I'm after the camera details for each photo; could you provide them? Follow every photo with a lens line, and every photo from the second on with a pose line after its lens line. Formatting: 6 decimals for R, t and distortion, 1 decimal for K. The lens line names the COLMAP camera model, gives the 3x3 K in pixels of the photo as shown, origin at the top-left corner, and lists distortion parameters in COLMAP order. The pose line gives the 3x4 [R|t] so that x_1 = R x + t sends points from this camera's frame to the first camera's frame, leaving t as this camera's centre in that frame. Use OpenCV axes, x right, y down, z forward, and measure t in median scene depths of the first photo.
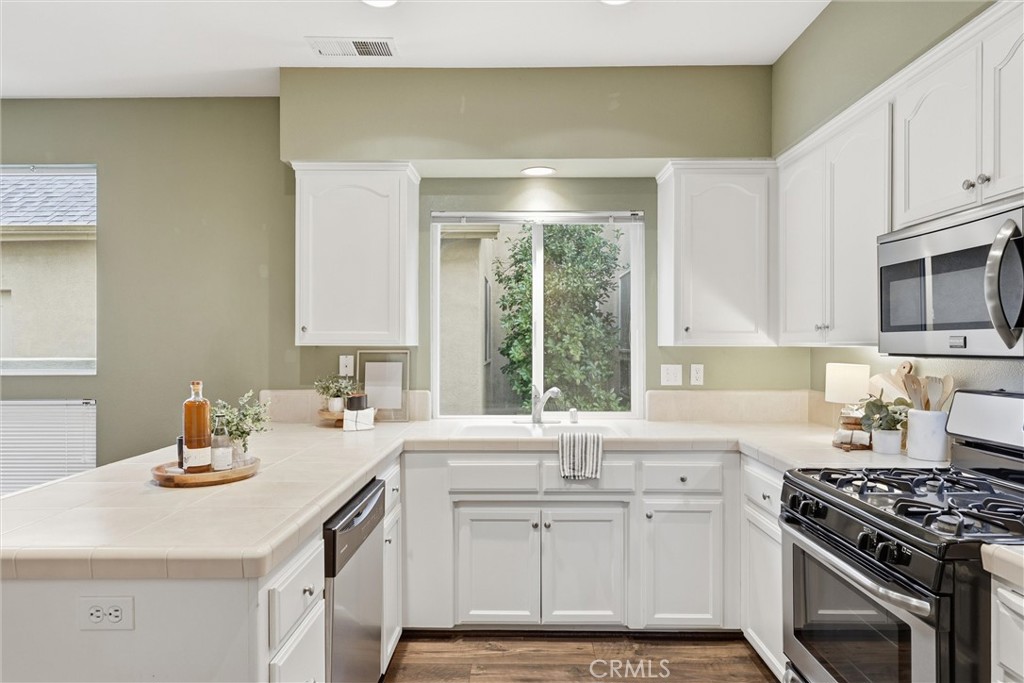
lens RADIAL K [[625.5, 0, 481.0], [0, 625.5, 344.5], [0, 0, 1]] dist [0.003938, 0.003377]
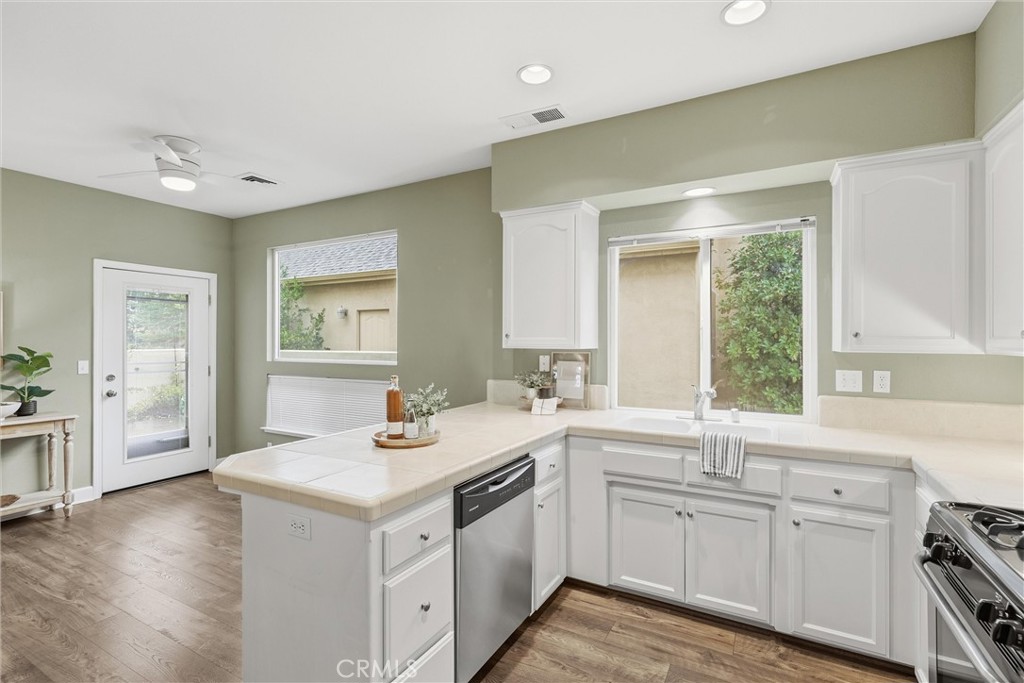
lens RADIAL K [[479.5, 0, 492.0], [0, 479.5, 340.5], [0, 0, 1]] dist [-0.000793, 0.002342]
pose [[0.877969, -0.000265, -0.478717, 0.194148], [0.000987, 0.999999, 0.001258, -0.017460], [0.478716, -0.001577, 0.877969, 0.089936]]
